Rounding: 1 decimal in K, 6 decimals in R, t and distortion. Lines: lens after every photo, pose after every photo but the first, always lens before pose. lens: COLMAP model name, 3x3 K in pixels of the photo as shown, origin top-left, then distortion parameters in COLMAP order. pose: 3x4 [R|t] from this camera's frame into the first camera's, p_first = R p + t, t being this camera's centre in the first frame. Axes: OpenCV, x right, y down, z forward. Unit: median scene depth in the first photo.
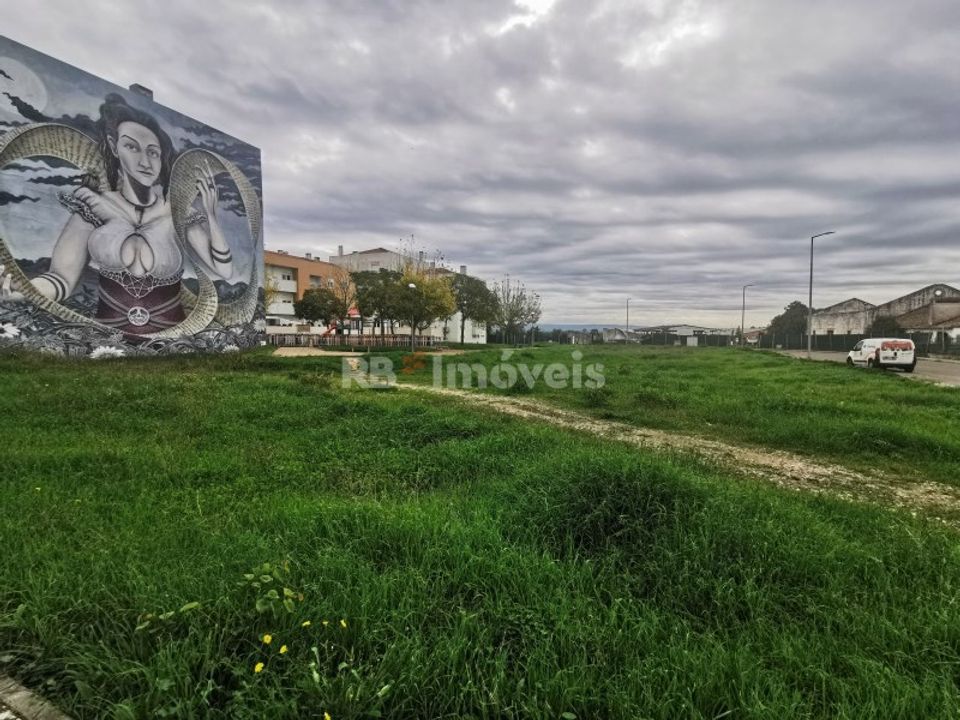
lens RADIAL K [[443.6, 0, 489.8], [0, 443.6, 358.4], [0, 0, 1]] dist [0.013959, -0.003493]
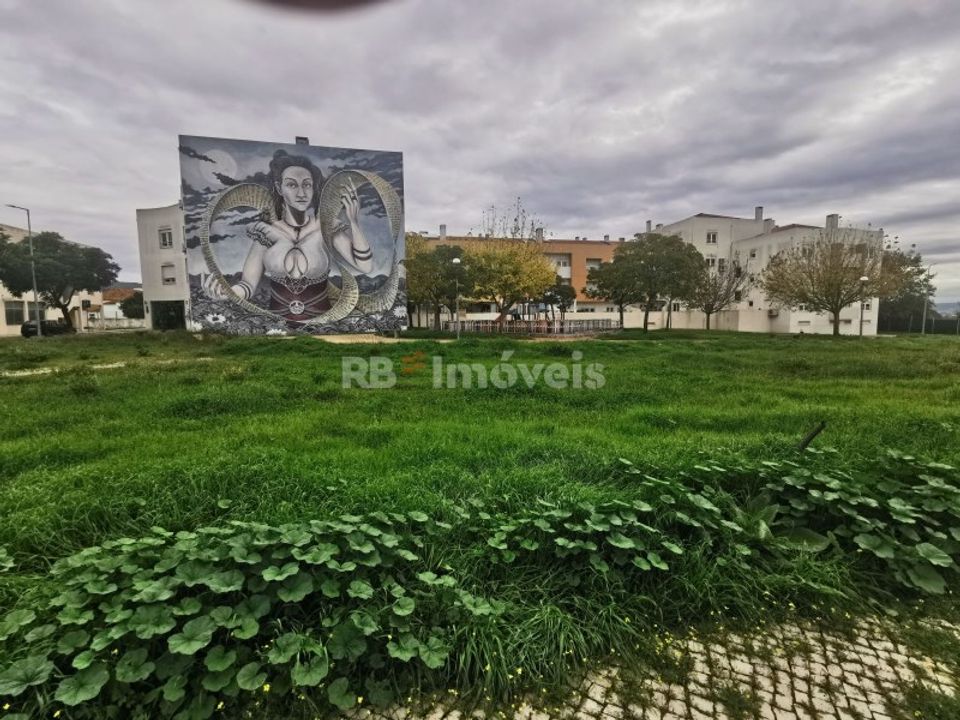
lens RADIAL K [[443.6, 0, 479.5], [0, 443.6, 355.4], [0, 0, 1]] dist [0.013959, -0.003493]
pose [[0.574640, 0.054366, -0.816599, 0.643957], [-0.037291, 0.998494, 0.040234, -0.021795], [0.817556, 0.007332, 0.575802, 0.644375]]
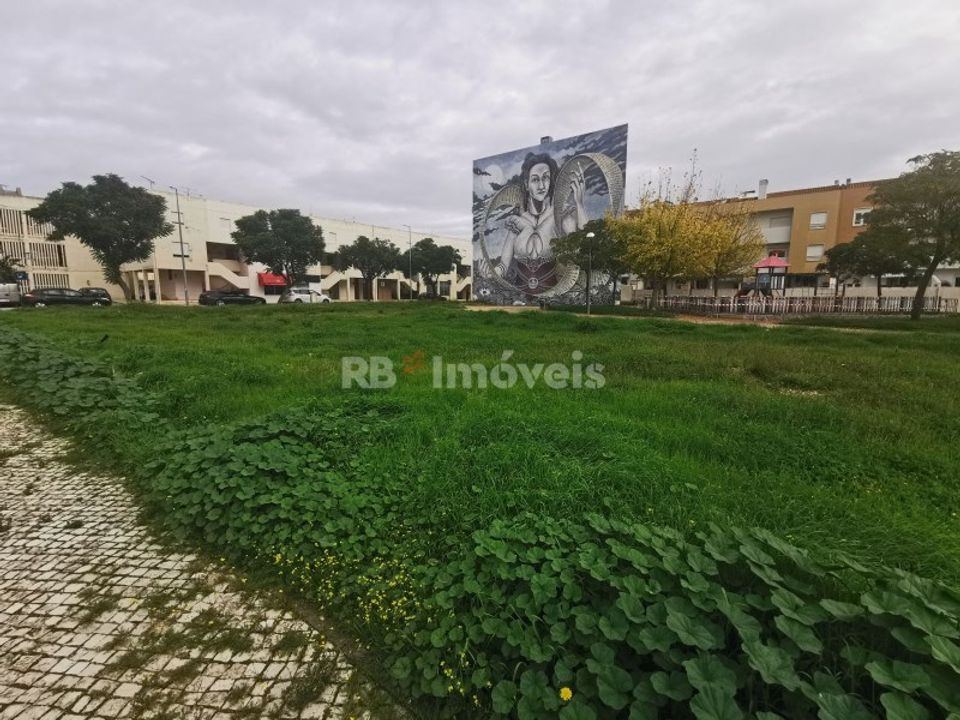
lens RADIAL K [[443.6, 0, 486.0], [0, 443.6, 348.8], [0, 0, 1]] dist [0.013959, -0.003493]
pose [[-0.273533, 0.105571, -0.956051, 0.833413], [-0.067953, 0.989354, 0.128690, -0.051445], [0.959459, 0.100168, -0.263447, 1.240222]]
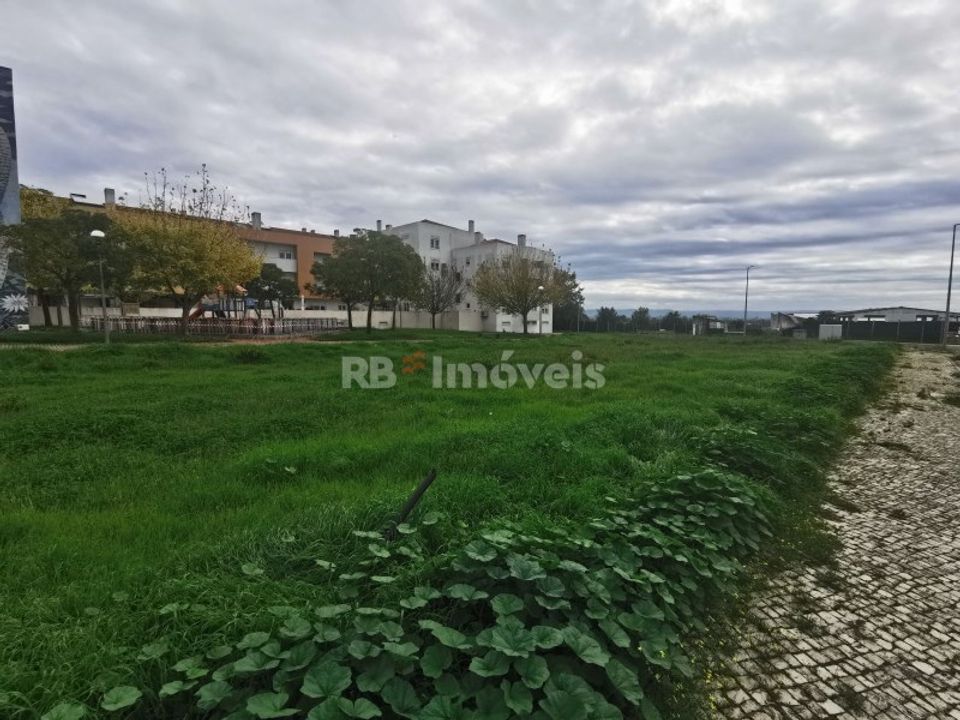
lens RADIAL K [[447.6, 0, 488.9], [0, 447.6, 352.8], [0, 0, 1]] dist [-0.003520, -0.000650]
pose [[0.928278, 0.027173, -0.370894, 0.641073], [-0.021264, 0.999574, 0.020012, -0.029134], [0.371280, -0.010689, 0.928460, 0.738220]]
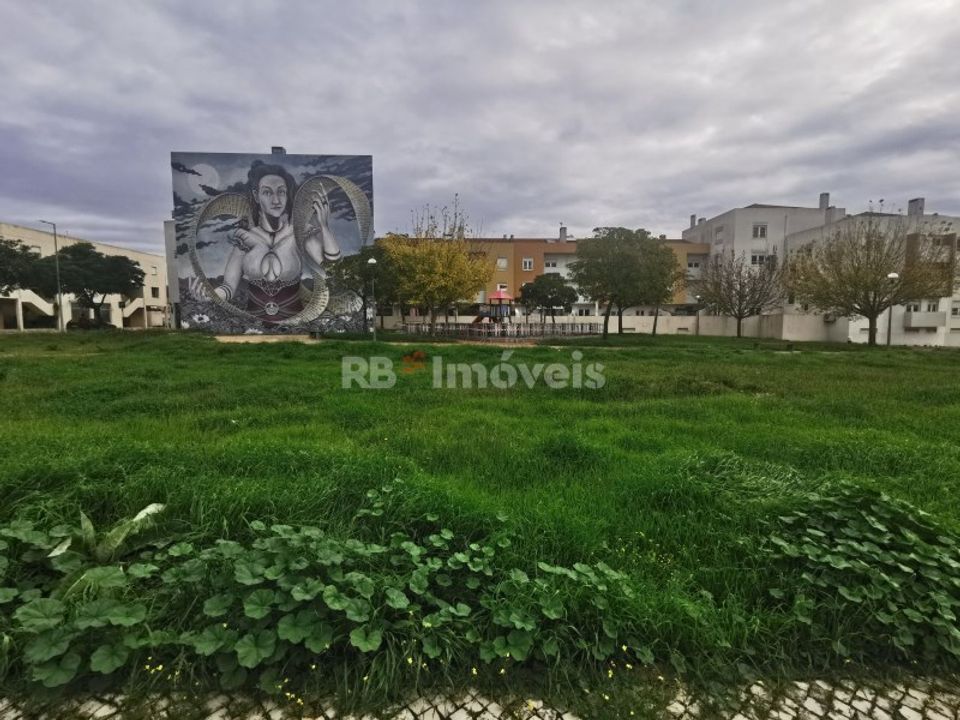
lens RADIAL K [[443.6, 0, 481.9], [0, 443.6, 358.6], [0, 0, 1]] dist [0.013959, -0.003493]
pose [[0.400961, 0.066857, -0.913652, 0.795127], [-0.055160, 0.997286, 0.048770, -0.039057], [0.914433, 0.030842, 0.403561, 1.004713]]
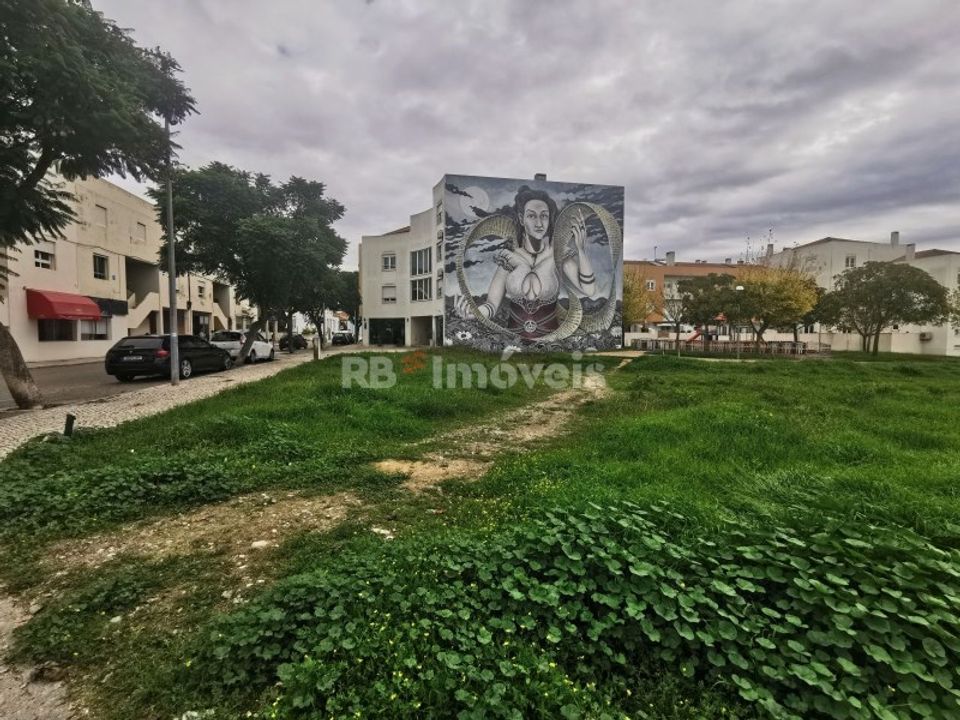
lens RADIAL K [[443.6, 0, 481.3], [0, 443.6, 351.6], [0, 0, 1]] dist [0.013959, -0.003493]
pose [[0.537967, 0.028334, -0.842489, 0.378127], [-0.054948, 0.998488, -0.001507, 0.002428], [0.841173, 0.047104, 0.538711, 0.053568]]
